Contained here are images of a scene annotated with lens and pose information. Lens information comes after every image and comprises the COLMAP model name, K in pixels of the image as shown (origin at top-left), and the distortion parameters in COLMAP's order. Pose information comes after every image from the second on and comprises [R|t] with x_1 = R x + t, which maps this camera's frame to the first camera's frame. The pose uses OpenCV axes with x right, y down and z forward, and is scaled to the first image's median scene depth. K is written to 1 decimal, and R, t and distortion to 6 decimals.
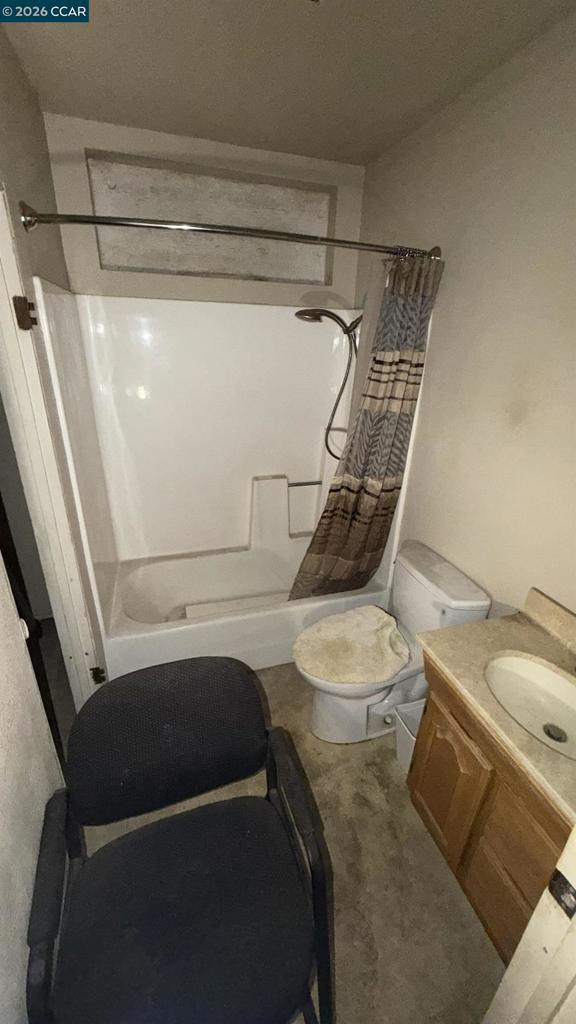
lens RADIAL K [[407.9, 0, 289.7], [0, 407.9, 510.0], [0, 0, 1]] dist [0.000668, 0.000114]
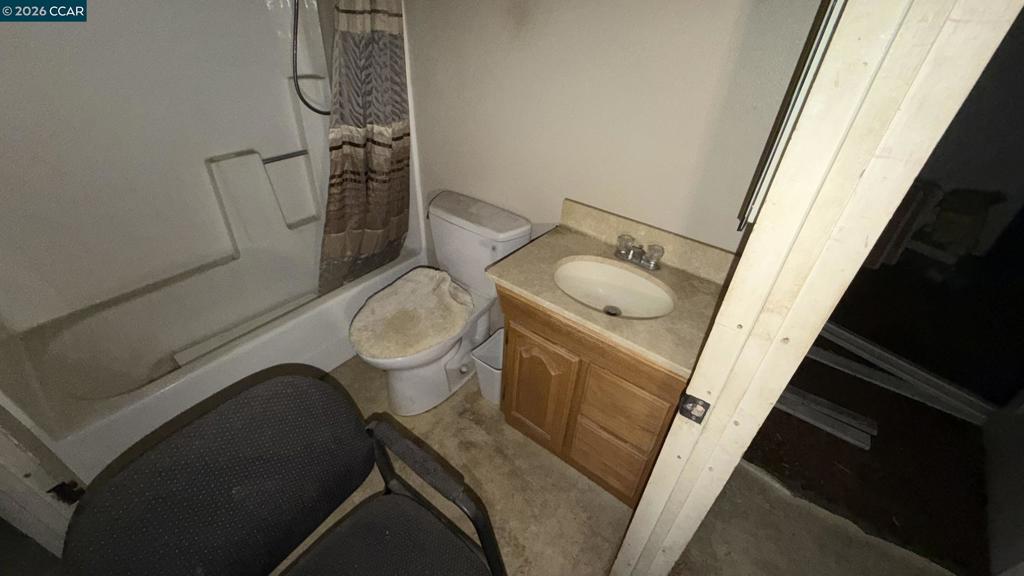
lens RADIAL K [[407.9, 0, 507.7], [0, 407.9, 287.1], [0, 0, 1]] dist [0.000668, 0.000114]
pose [[0.829532, -0.326712, 0.452919, -0.063442], [0.211199, 0.934313, 0.287149, 0.049376], [-0.516983, -0.142543, 0.844044, 0.105365]]
